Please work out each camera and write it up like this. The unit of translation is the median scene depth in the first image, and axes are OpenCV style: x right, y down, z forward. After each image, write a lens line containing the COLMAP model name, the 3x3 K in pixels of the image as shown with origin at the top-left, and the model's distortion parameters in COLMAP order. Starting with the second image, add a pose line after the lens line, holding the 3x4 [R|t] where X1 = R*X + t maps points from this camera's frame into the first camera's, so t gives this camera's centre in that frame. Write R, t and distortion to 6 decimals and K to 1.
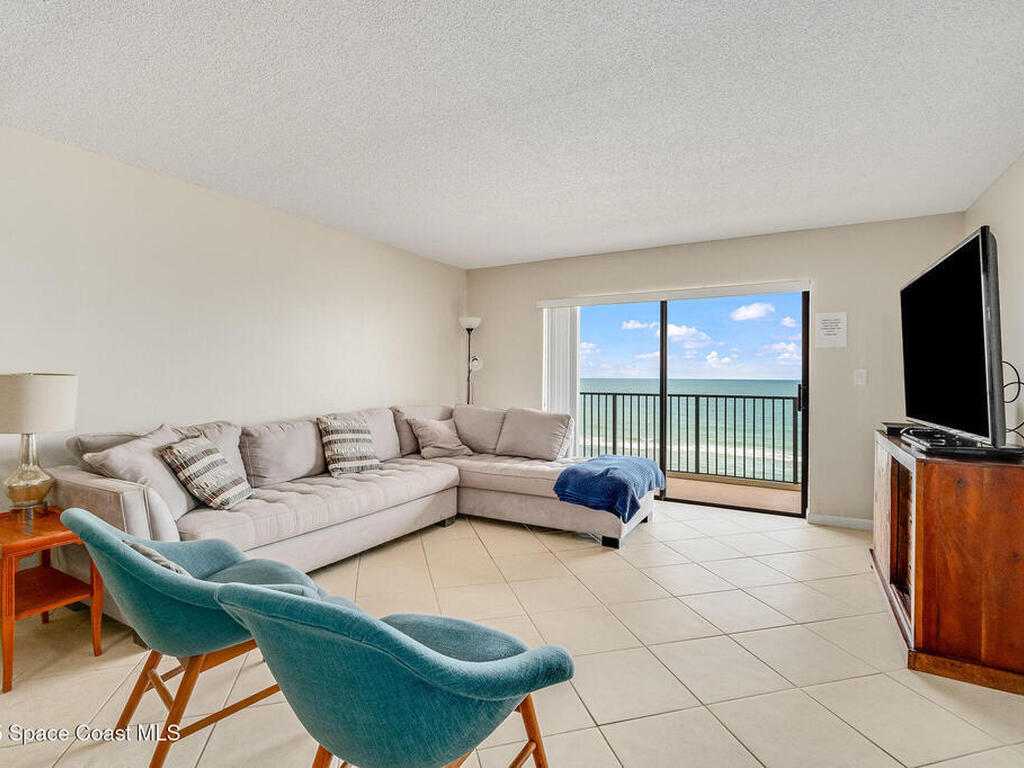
lens RADIAL K [[508.0, 0, 519.1], [0, 508.0, 377.9], [0, 0, 1]] dist [0.009950, 0.000237]
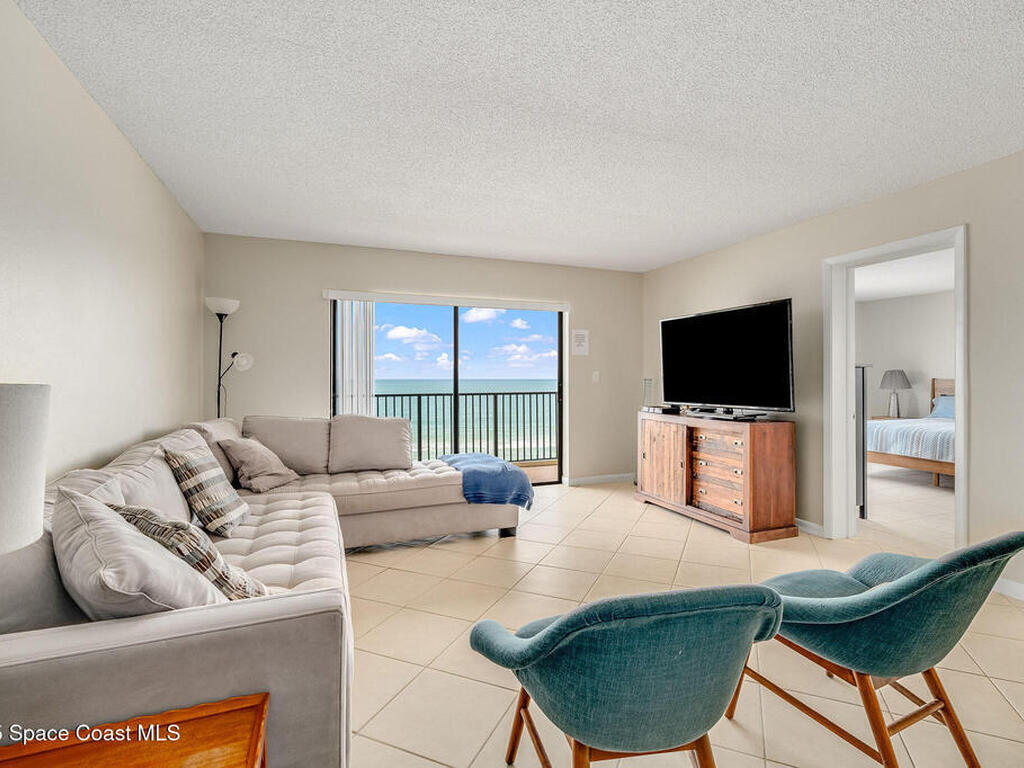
lens RADIAL K [[508.0, 0, 515.5], [0, 508.0, 376.2], [0, 0, 1]] dist [0.009950, 0.000237]
pose [[0.624349, -0.005210, 0.781128, -0.521271], [0.007556, 0.999971, 0.000631, -0.004598], [-0.781109, 0.005508, 0.624371, 0.260726]]
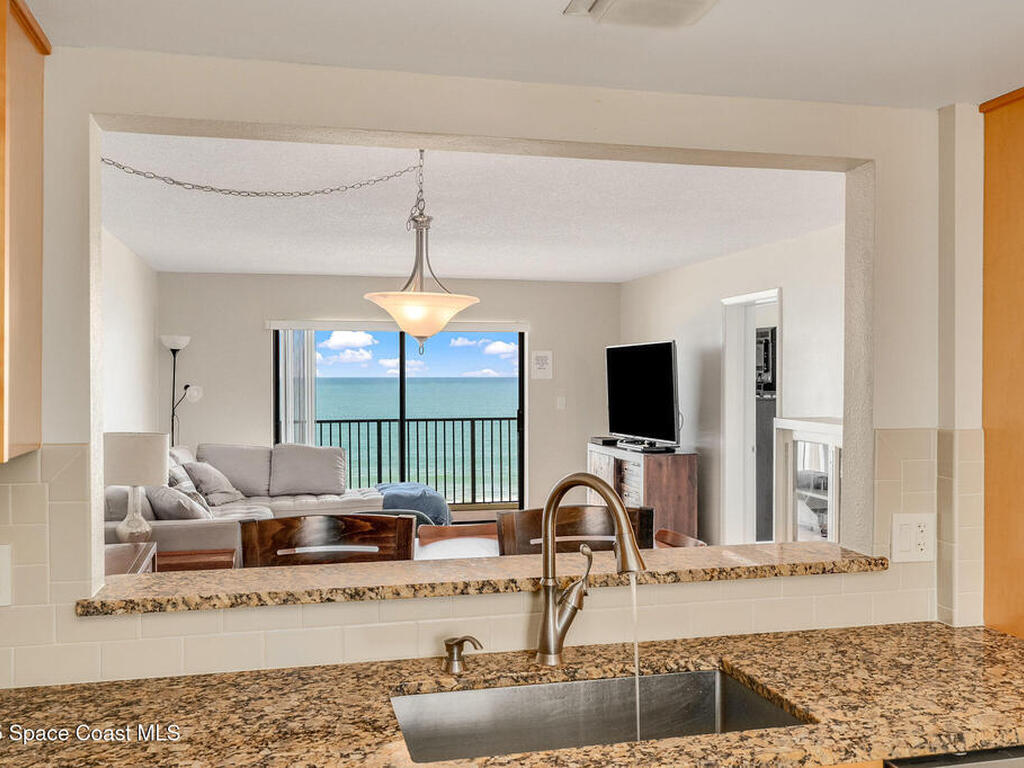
lens RADIAL K [[989.0, 0, 518.8], [0, 989.0, 384.2], [0, 0, 1]] dist [0.019372, 0.000000]
pose [[0.718206, -0.015364, 0.695661, -1.009316], [0.007859, 0.999872, 0.013970, -0.075794], [-0.695786, -0.004566, 0.718235, -0.627782]]
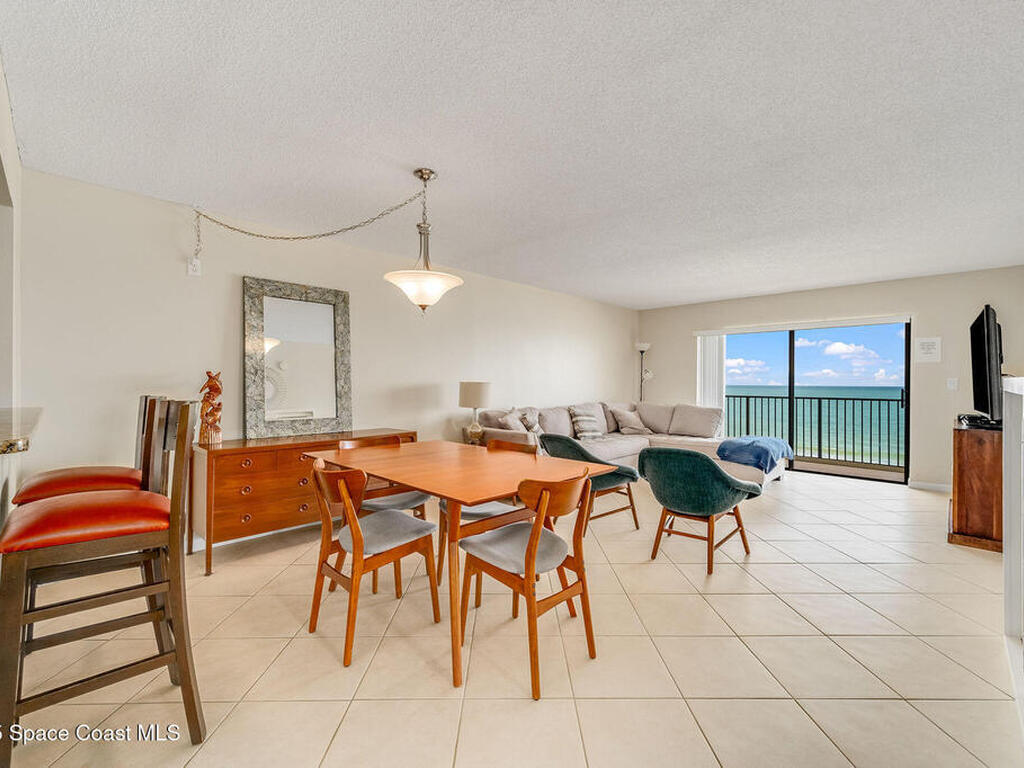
lens RADIAL K [[458.9, 0, 509.2], [0, 458.9, 384.8], [0, 0, 1]] dist [0.011967, 0.000739]
pose [[0.965940, 0.001268, -0.258764, -0.159101], [-0.001511, 0.999999, -0.000742, 0.002762], [0.258762, 0.001108, 0.965940, -0.492470]]
